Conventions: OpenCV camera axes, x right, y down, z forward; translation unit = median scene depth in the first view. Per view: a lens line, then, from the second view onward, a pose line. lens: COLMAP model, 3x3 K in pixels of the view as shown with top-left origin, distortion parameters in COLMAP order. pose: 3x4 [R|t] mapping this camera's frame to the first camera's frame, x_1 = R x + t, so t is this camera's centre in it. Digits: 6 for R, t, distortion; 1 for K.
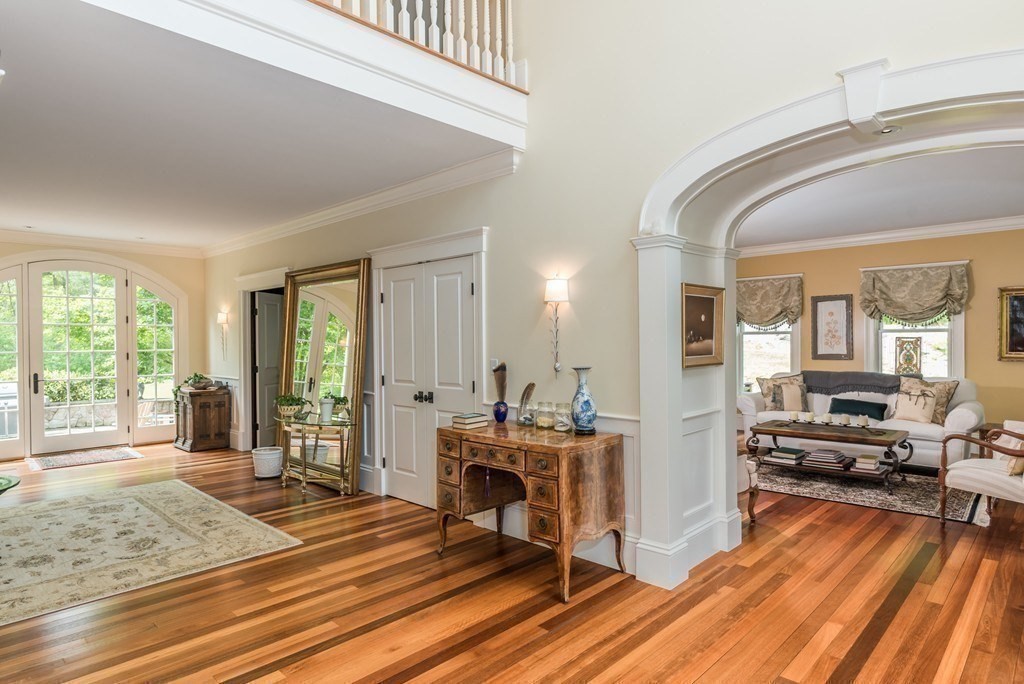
lens RADIAL K [[583.0, 0, 522.6], [0, 583.0, 346.0], [0, 0, 1]] dist [-0.005626, 0.002504]
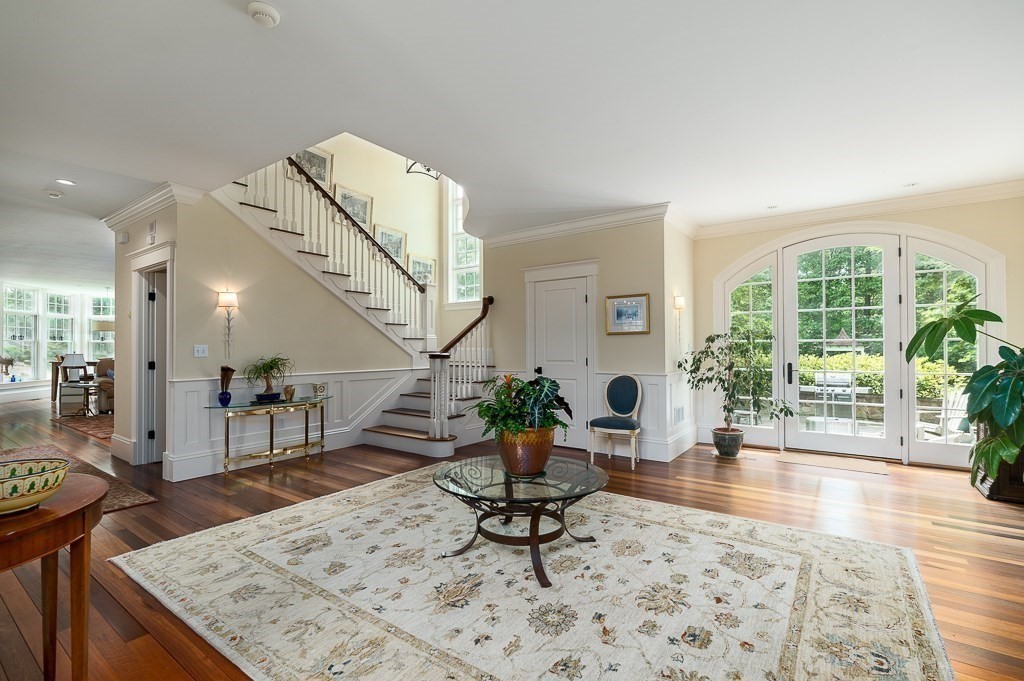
lens RADIAL K [[450.7, 0, 496.7], [0, 450.7, 345.0], [0, 0, 1]] dist [-0.001742, -0.000867]
pose [[0.108155, -0.000268, -0.994134, -0.167051], [-0.004732, 0.999988, -0.000784, 0.022313], [0.994123, 0.004789, 0.108153, 0.476512]]
